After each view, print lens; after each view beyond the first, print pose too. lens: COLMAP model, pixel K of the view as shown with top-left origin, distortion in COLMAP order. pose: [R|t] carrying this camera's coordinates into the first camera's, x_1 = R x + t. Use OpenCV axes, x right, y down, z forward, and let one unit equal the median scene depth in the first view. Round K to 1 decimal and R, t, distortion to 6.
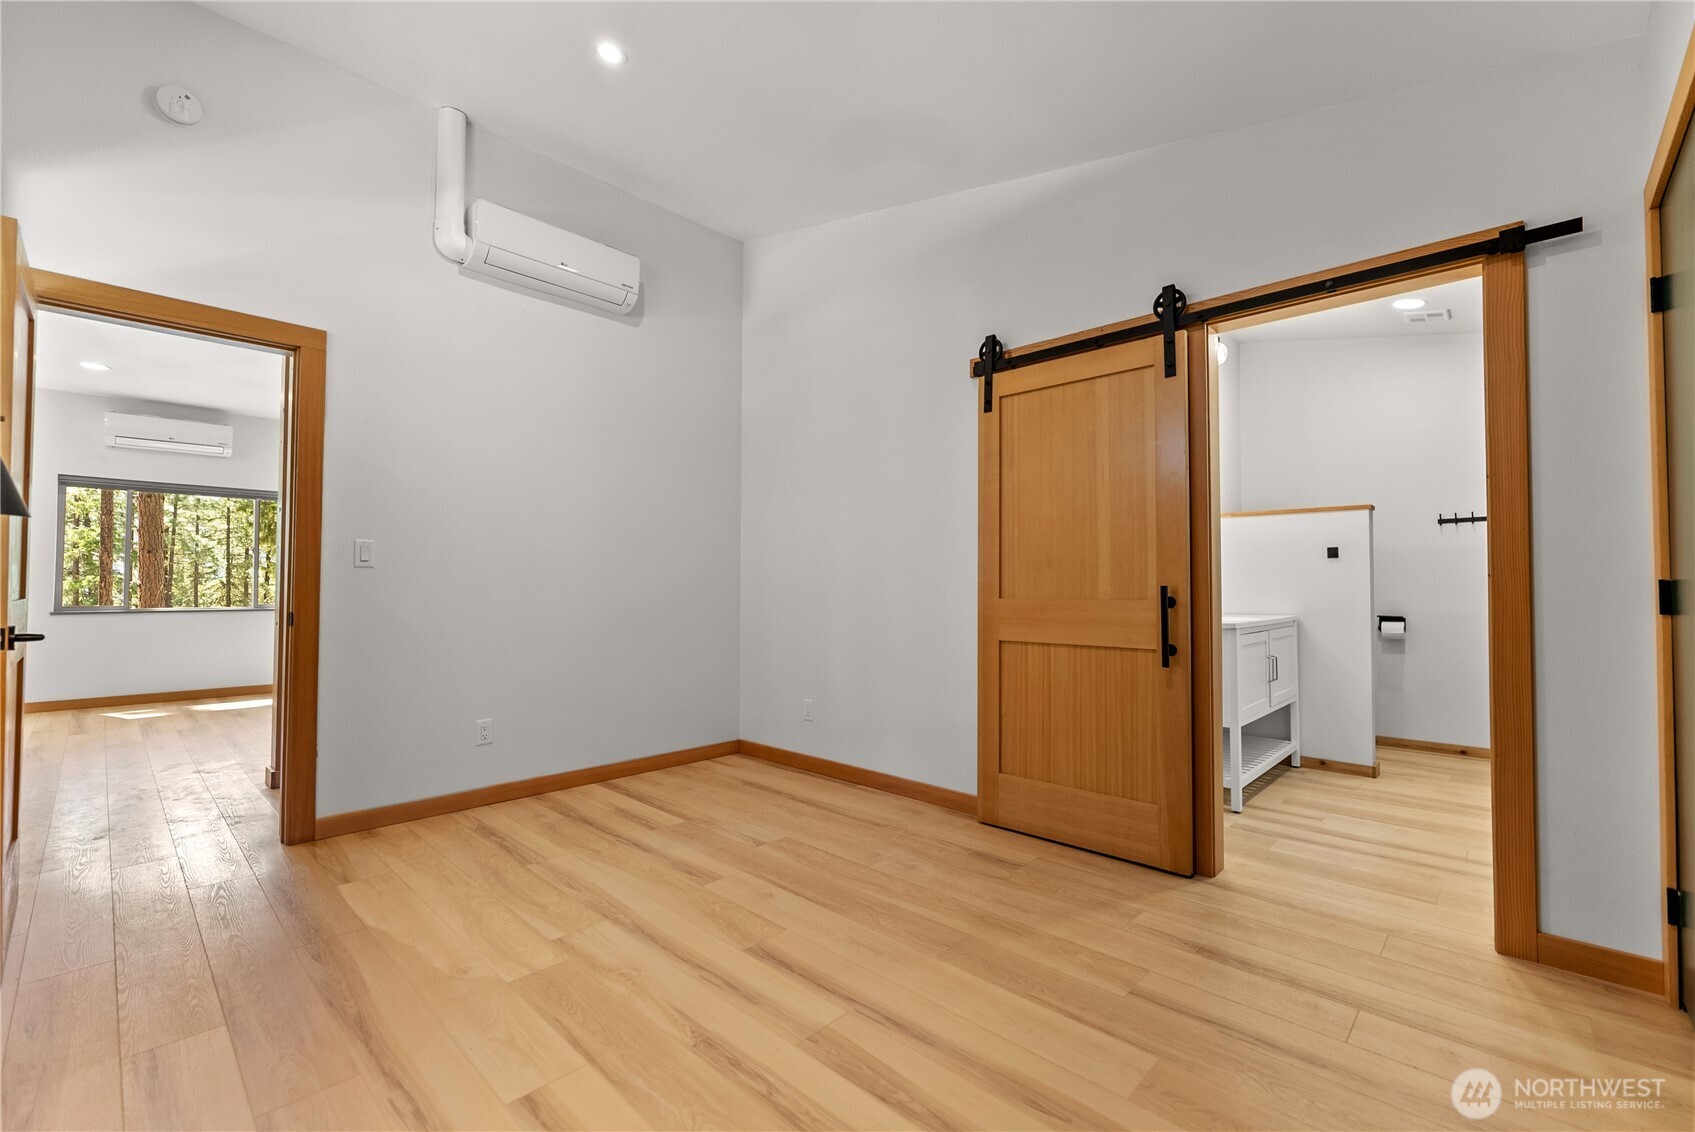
lens RADIAL K [[716.5, 0, 847.8], [0, 716.5, 563.1], [0, 0, 1]] dist [-0.000370, -0.000043]
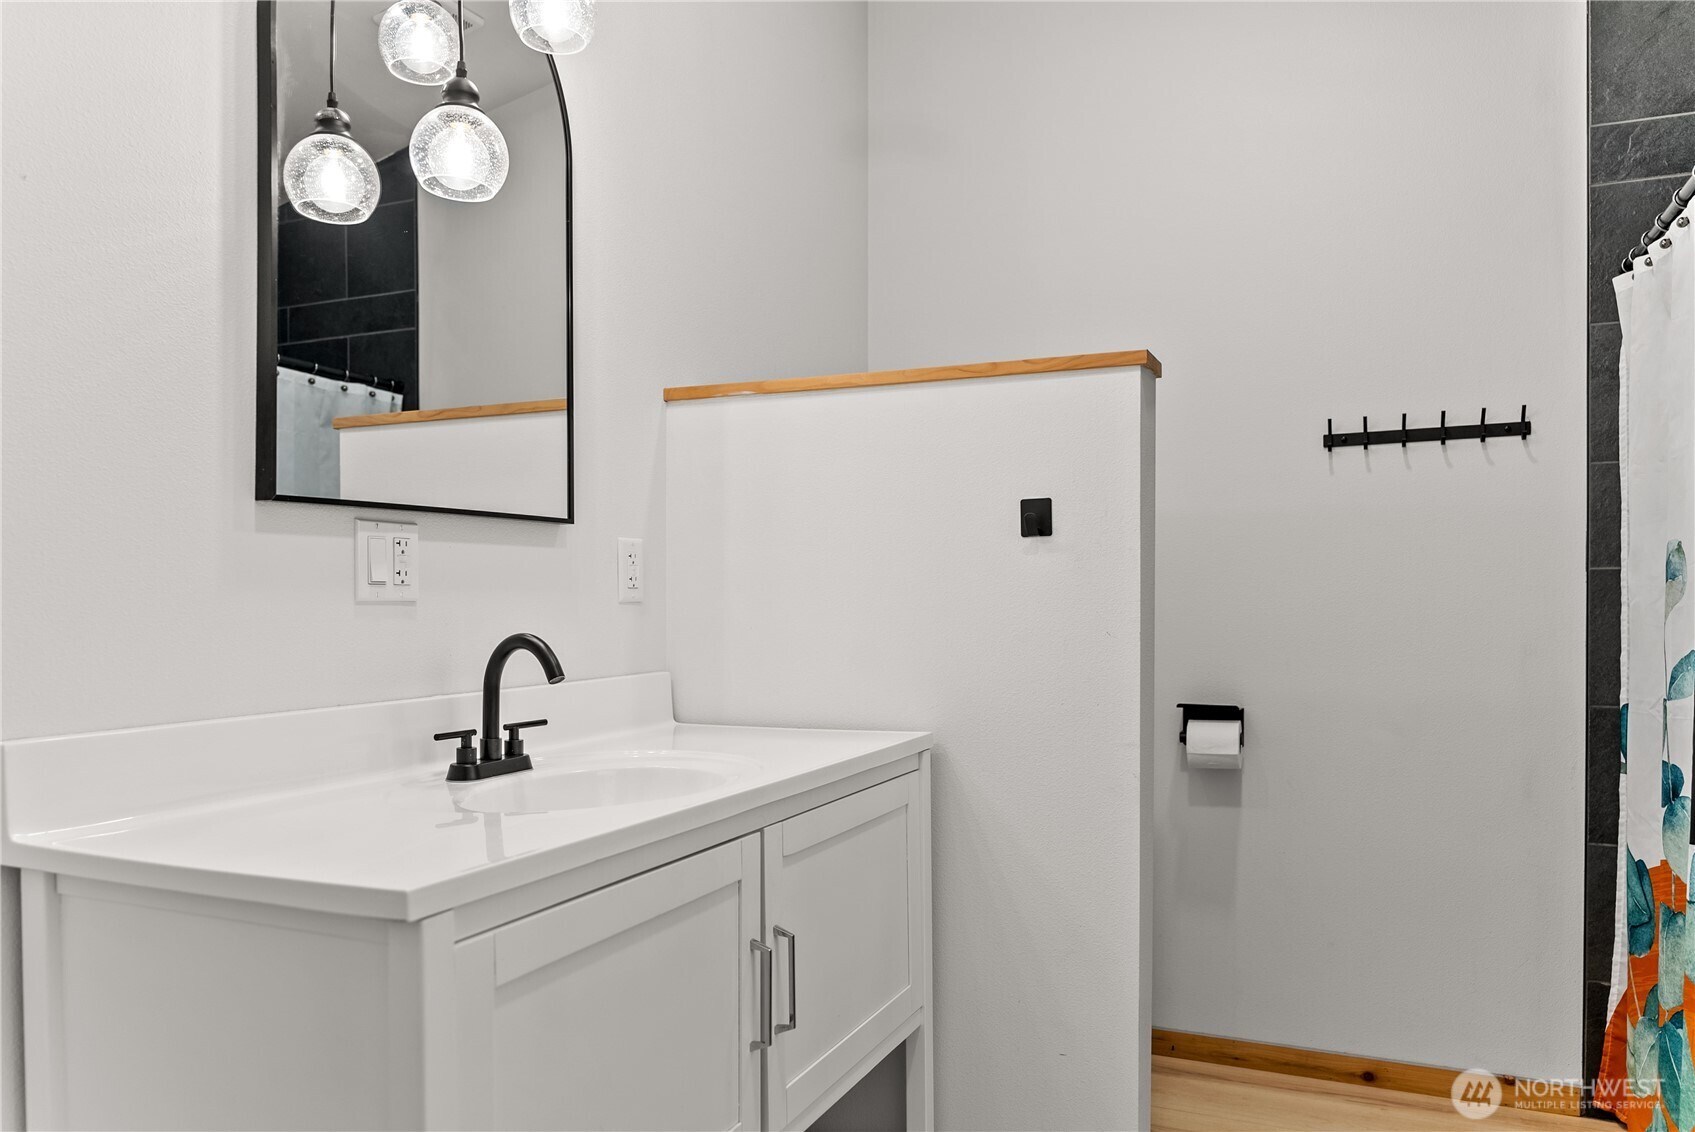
lens RADIAL K [[1232.7, 0, 847.8], [0, 1232.7, 575.3], [0, 0, 1]] dist [-0.000034, 0.000171]
pose [[0.941555, 0.005781, 0.336810, 0.400226], [-0.011481, 0.999823, 0.014937, 0.002138], [-0.336664, -0.017931, 0.941454, 0.507664]]
